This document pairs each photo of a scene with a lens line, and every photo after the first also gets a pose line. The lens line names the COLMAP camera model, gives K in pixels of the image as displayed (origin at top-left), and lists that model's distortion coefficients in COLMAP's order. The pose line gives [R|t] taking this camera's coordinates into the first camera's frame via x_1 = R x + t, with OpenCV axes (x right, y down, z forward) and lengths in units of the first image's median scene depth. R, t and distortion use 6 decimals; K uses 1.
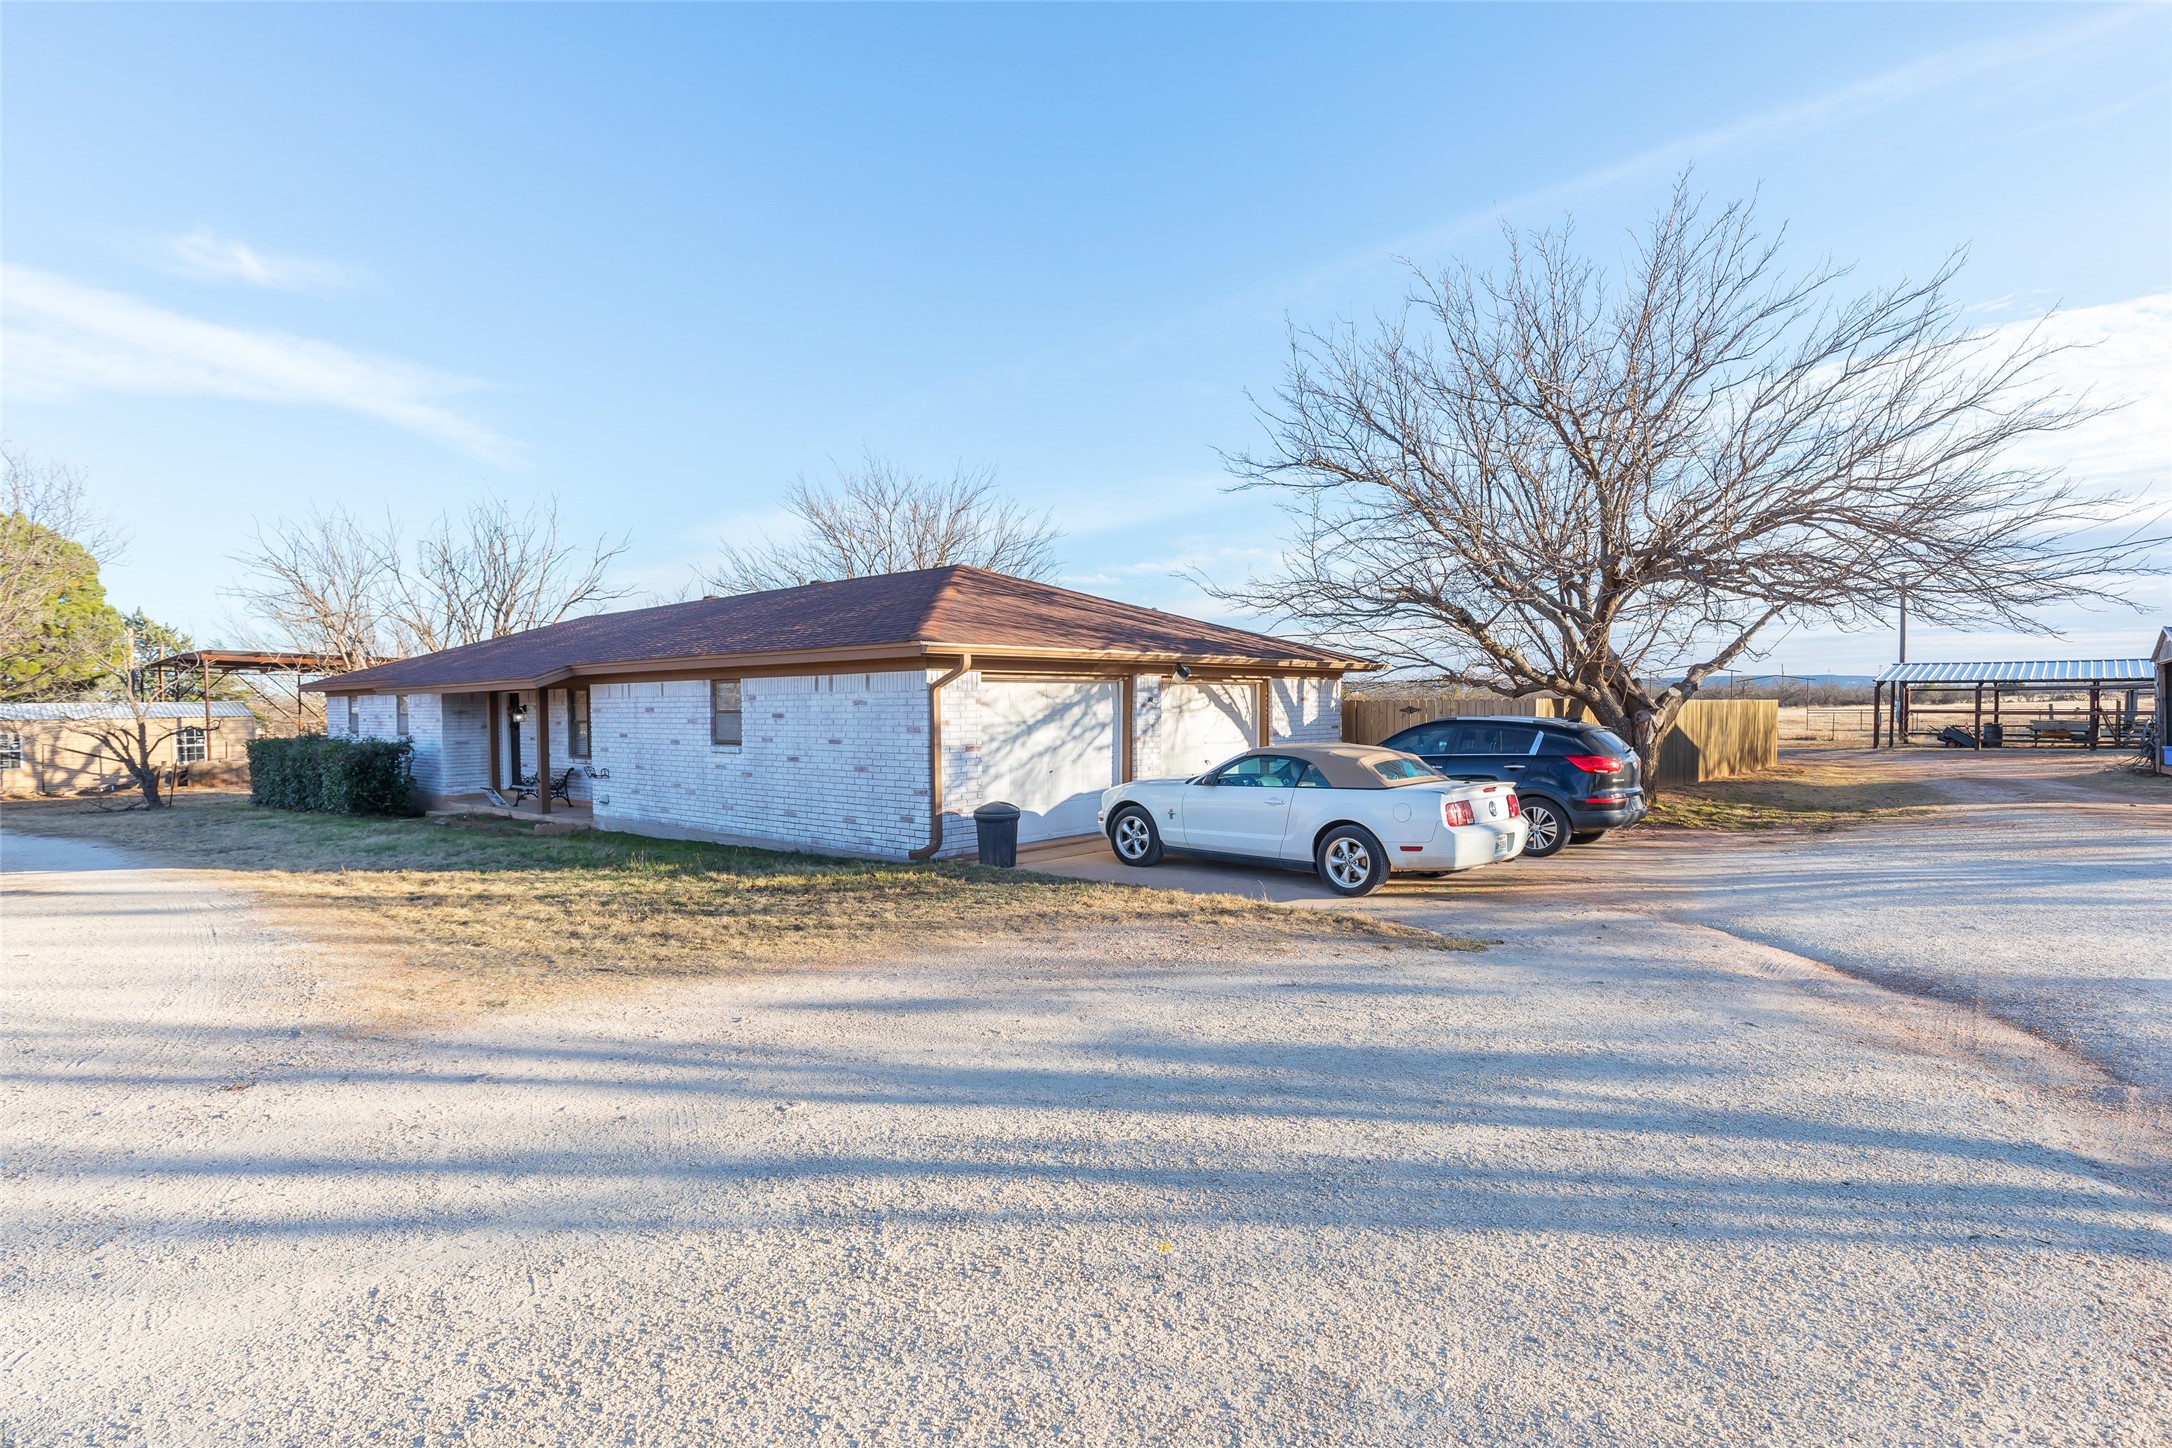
lens RADIAL K [[1153.3, 0, 1095.4], [0, 1153.3, 720.9], [0, 0, 1]] dist [-0.005768, 0.000671]
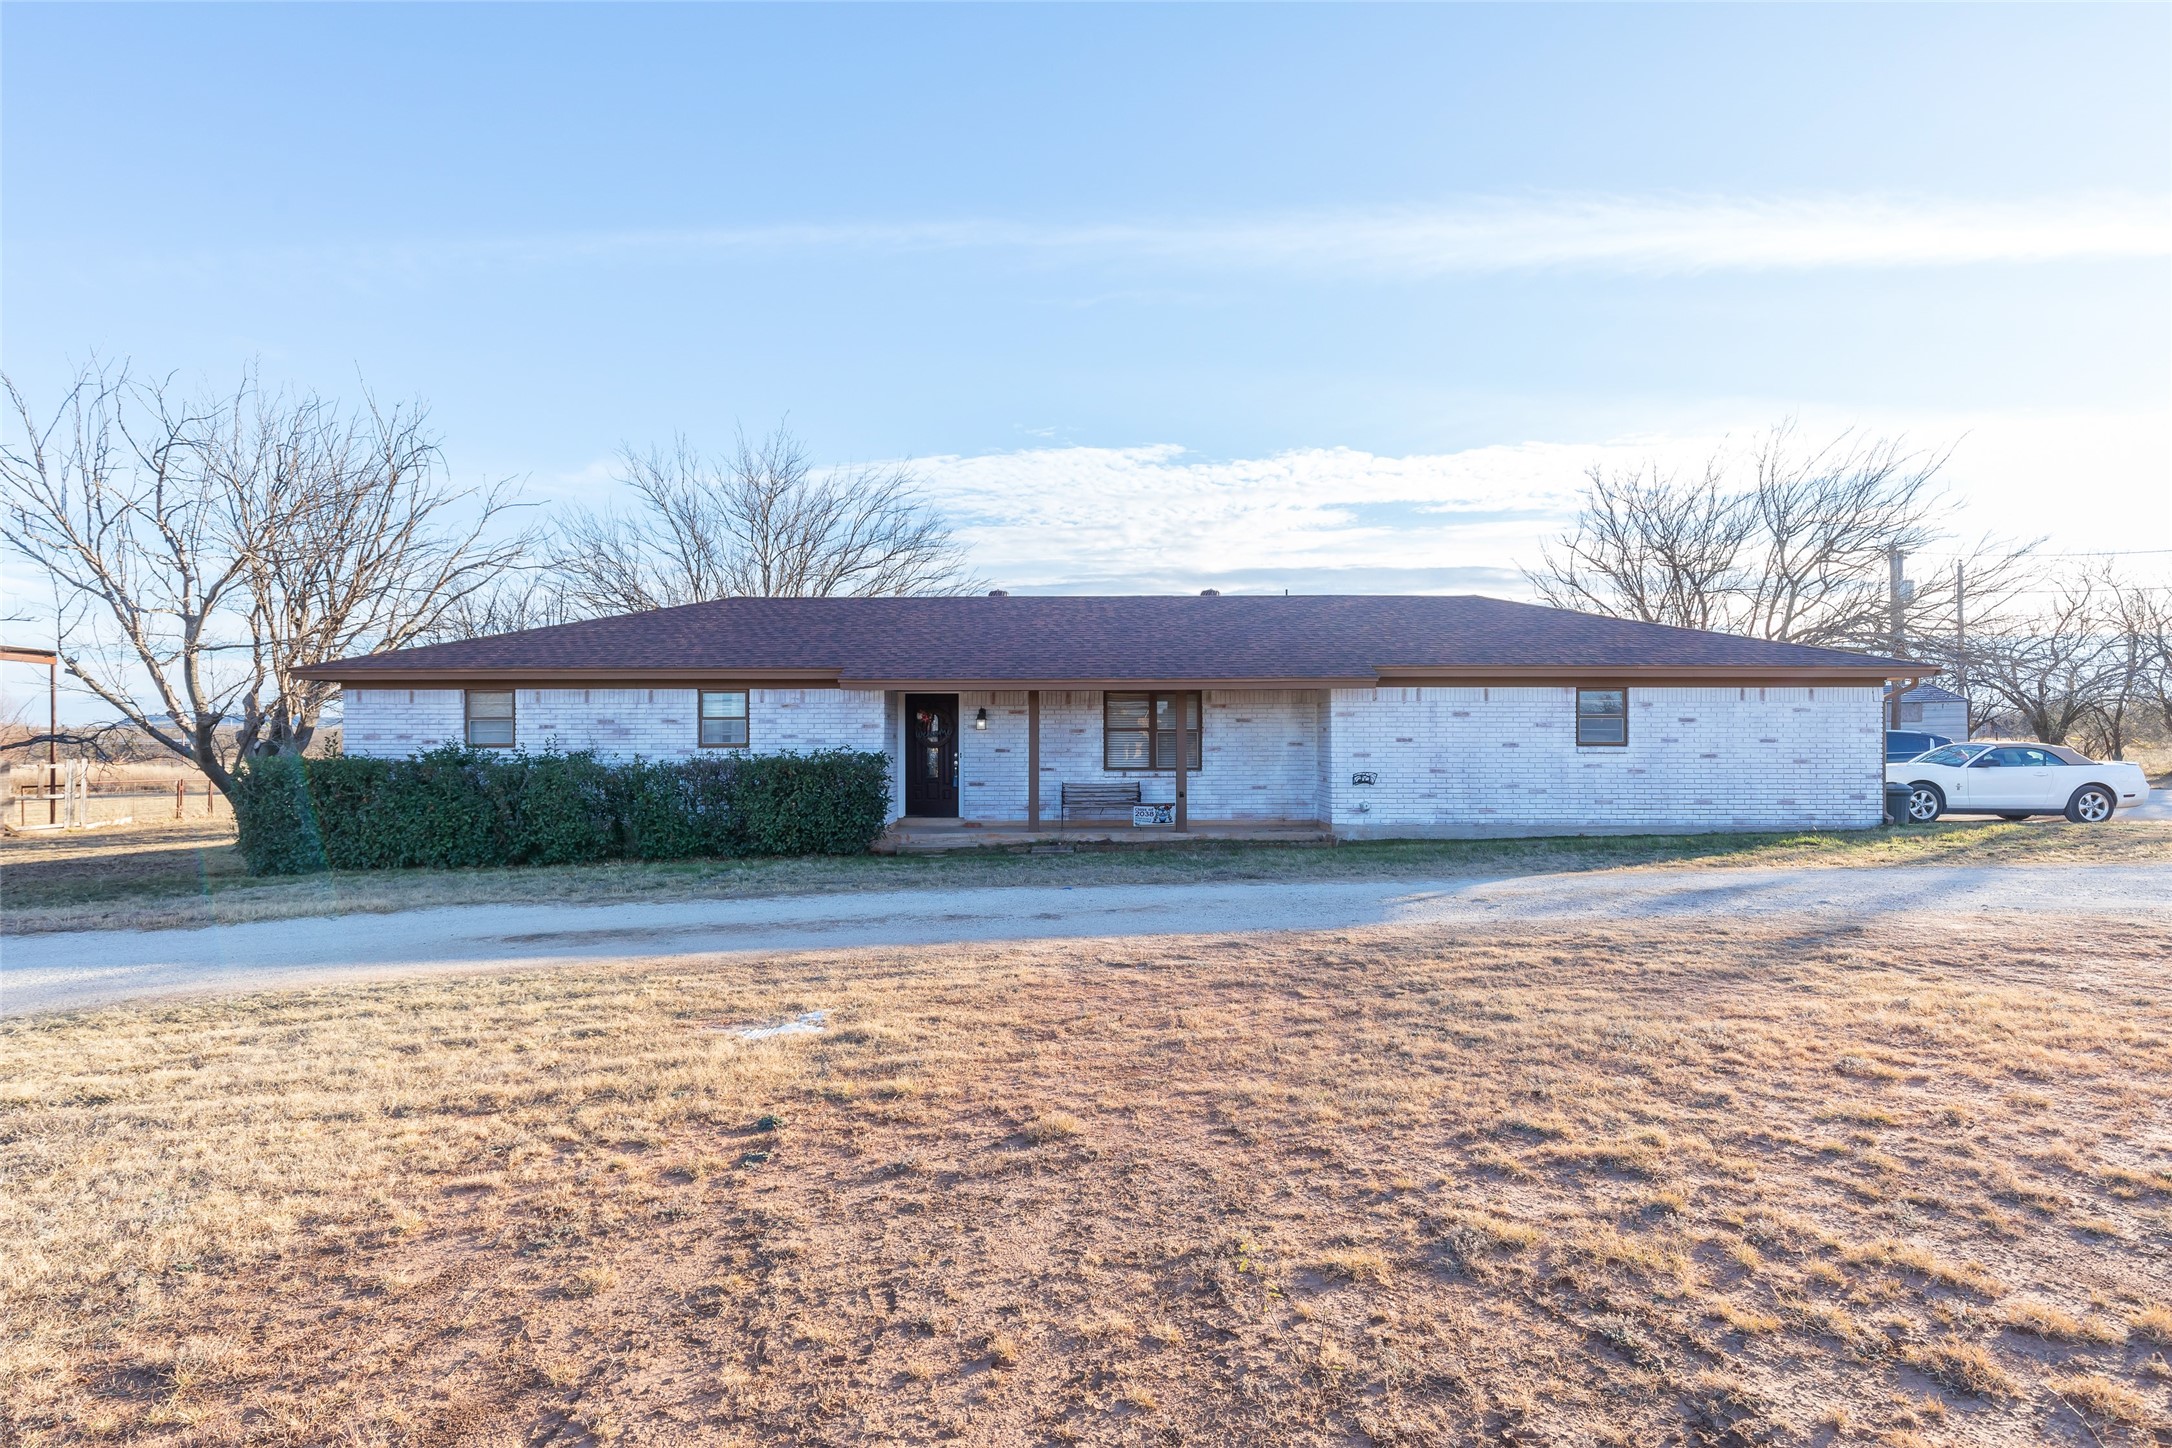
lens RADIAL K [[1153.3, 0, 1066.5], [0, 1153.3, 731.6], [0, 0, 1]] dist [-0.005768, 0.000671]
pose [[0.739007, 0.016100, 0.673505, -1.434304], [0.003428, 0.999612, -0.027657, 0.035260], [-0.673688, 0.022748, 0.738665, 0.513933]]
